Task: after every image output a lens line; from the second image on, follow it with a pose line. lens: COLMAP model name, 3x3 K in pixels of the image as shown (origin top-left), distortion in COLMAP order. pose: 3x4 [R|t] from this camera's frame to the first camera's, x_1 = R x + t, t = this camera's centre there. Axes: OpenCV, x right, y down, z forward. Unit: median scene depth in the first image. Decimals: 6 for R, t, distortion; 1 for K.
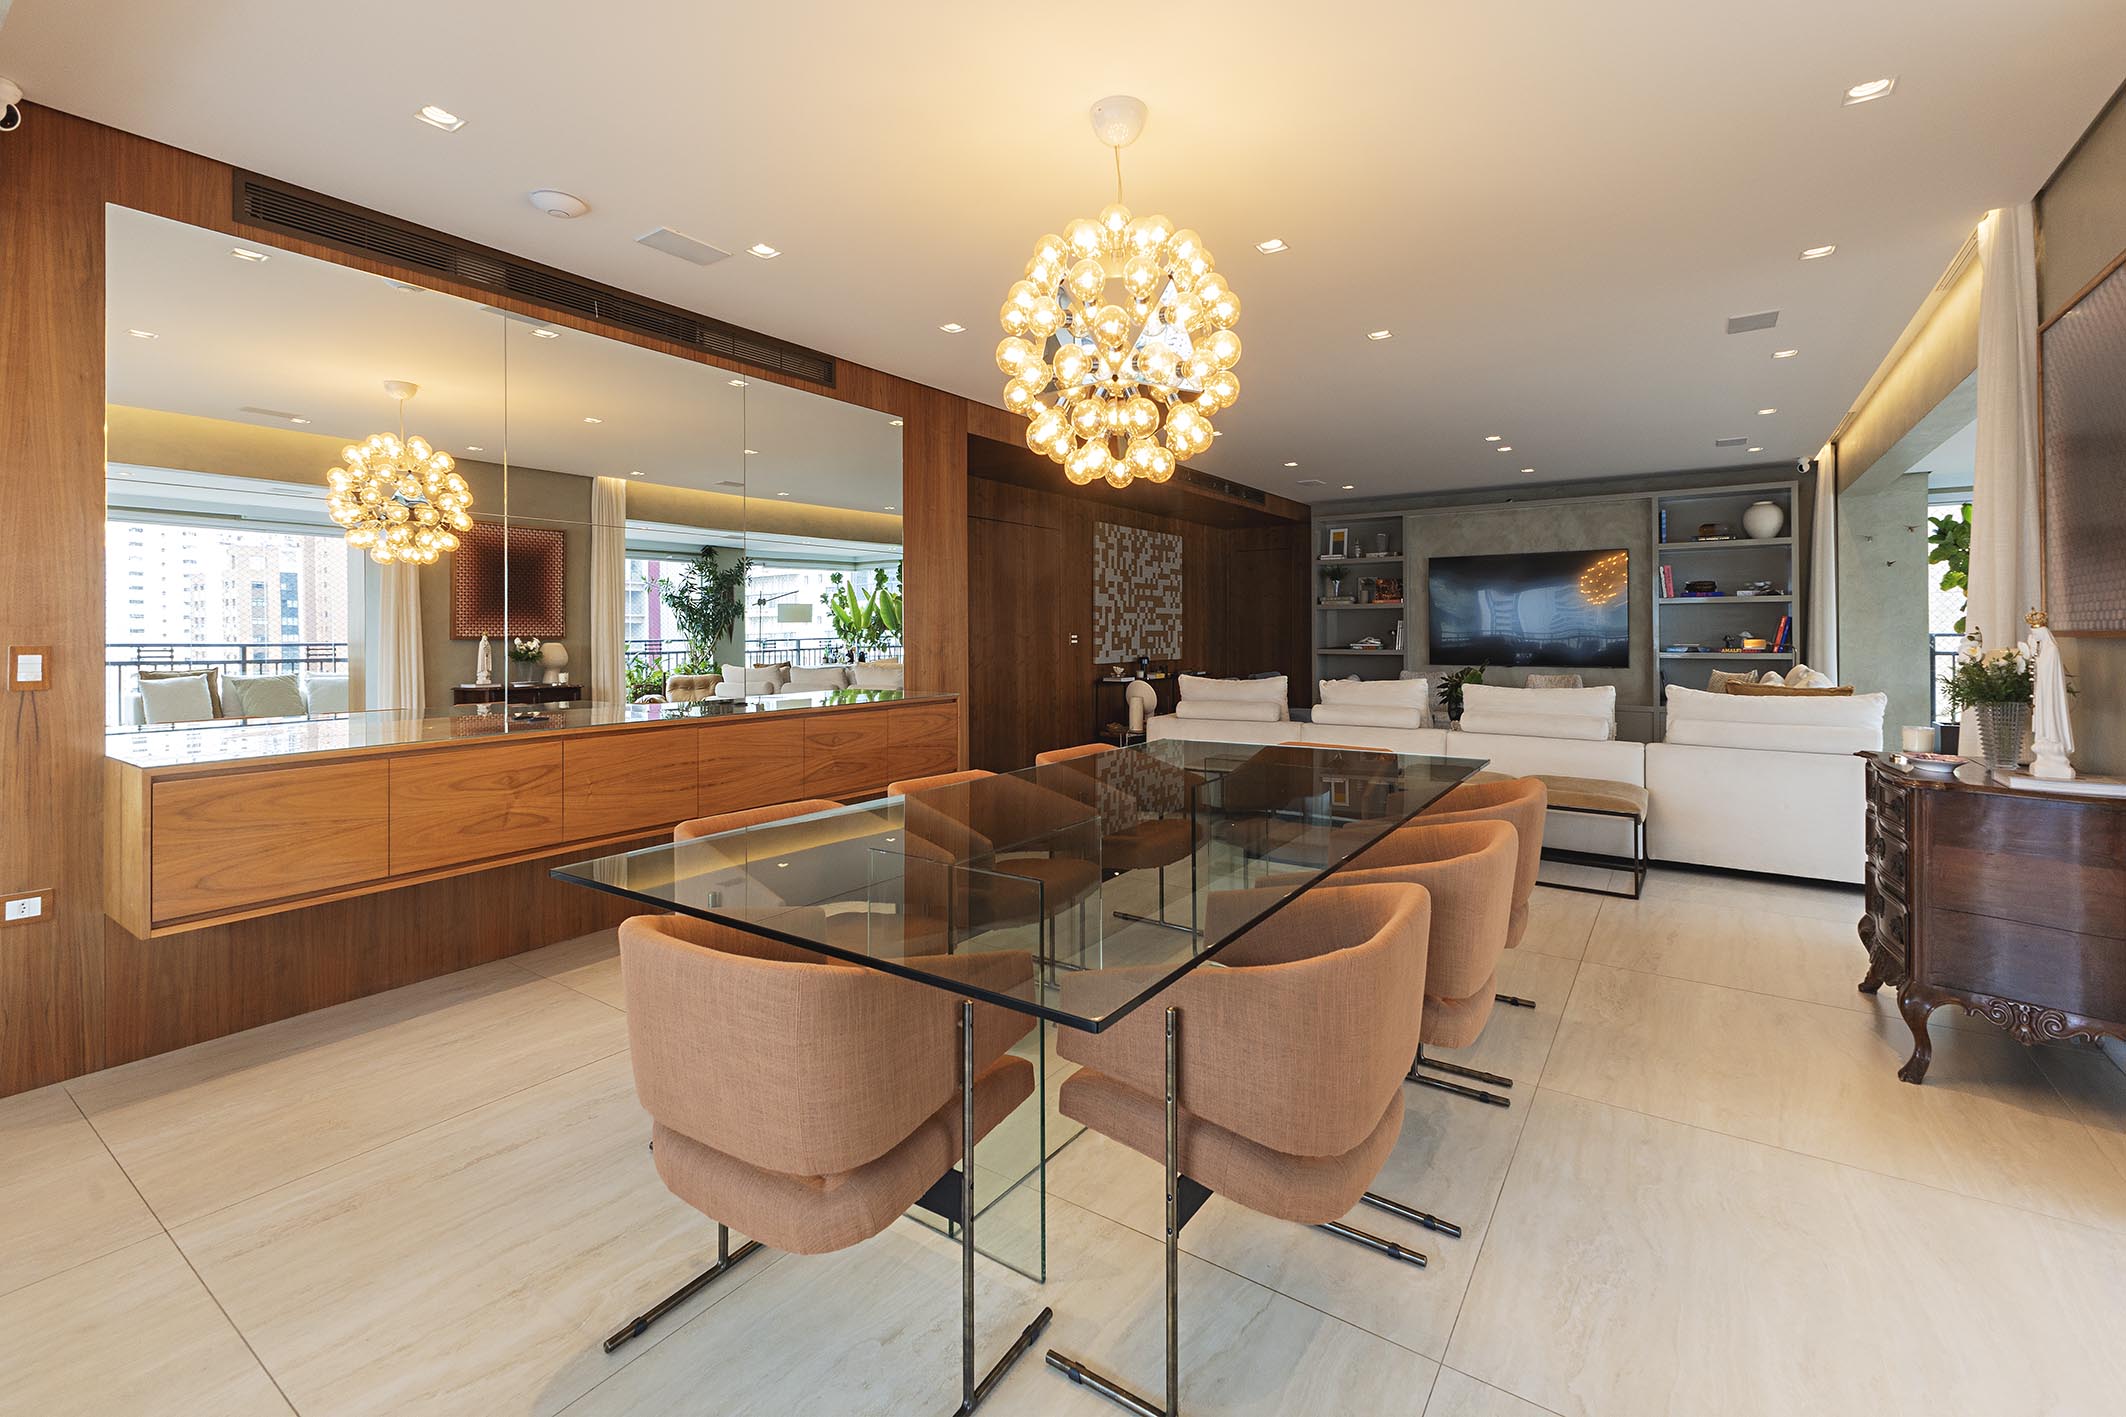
lens RADIAL K [[930.1, 0, 1002.7], [0, 930.1, 636.0], [0, 0, 1]] dist [0.000316, 0.000605]
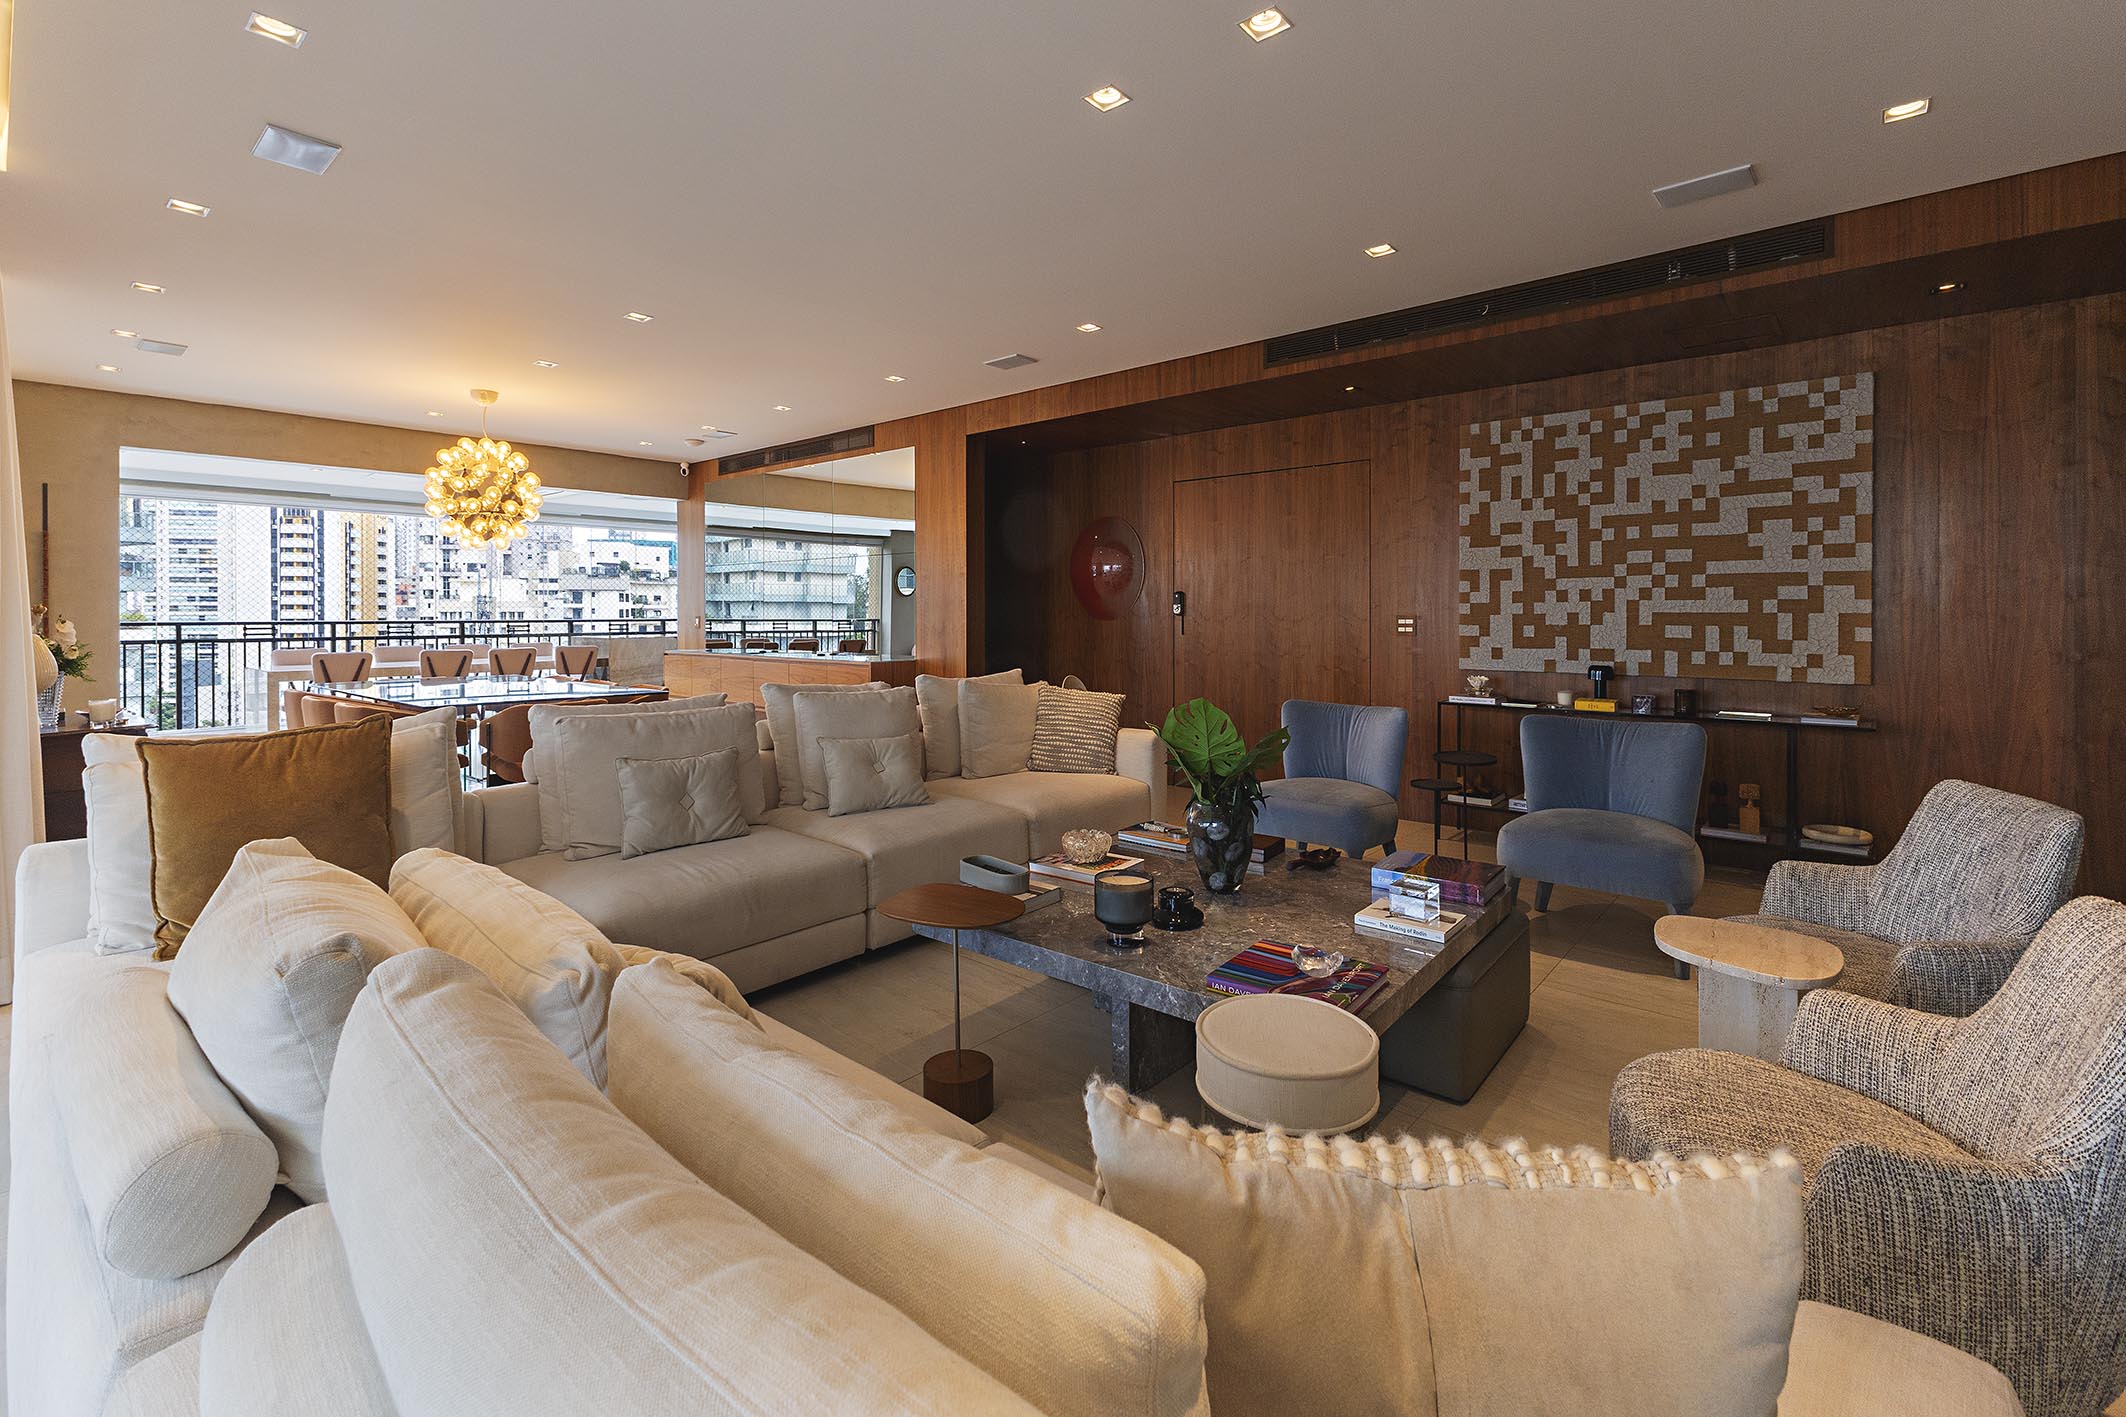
lens RADIAL K [[961.4, 0, 1112.4], [0, 961.4, 612.6], [0, 0, 1]] dist [0.011310, -0.000758]
pose [[-0.071080, 0.004267, -0.997462, 0.816702], [-0.004231, 0.999981, 0.004579, -0.008470], [0.997462, 0.004546, -0.071060, 0.936592]]
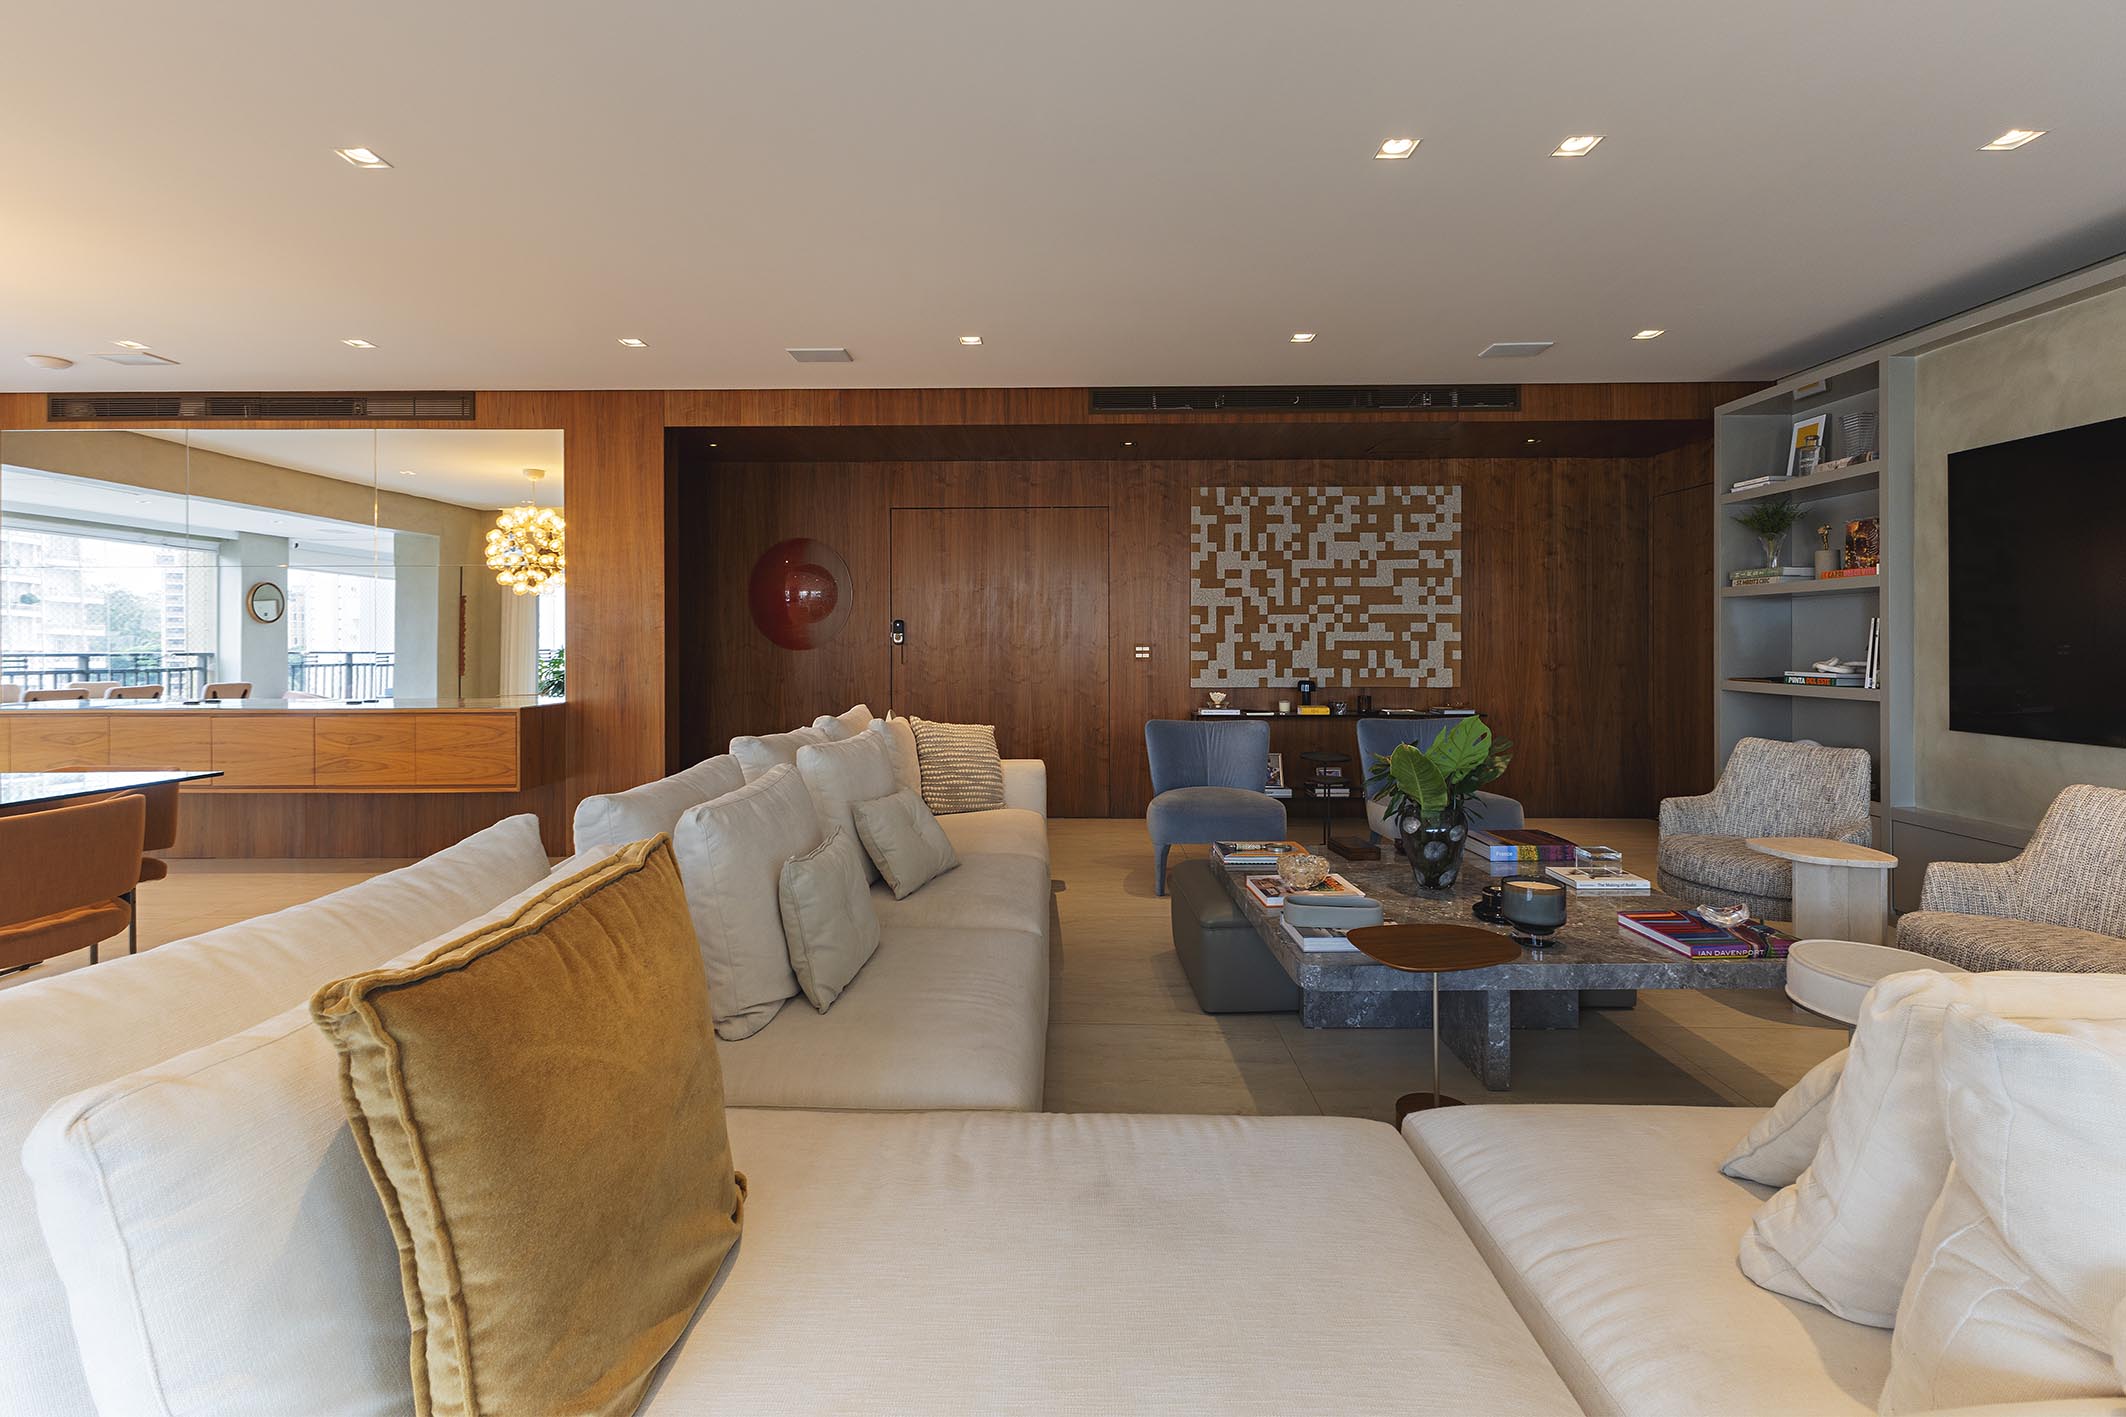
lens RADIAL K [[871.2, 0, 1038.6], [0, 871.2, 638.3], [0, 0, 1]] dist [0.006855, -0.000481]
pose [[0.584765, -0.000047, -0.811203, 0.648541], [-0.004423, 0.999985, -0.003246, -0.005718], [0.811191, 0.005486, 0.584756, 0.585959]]
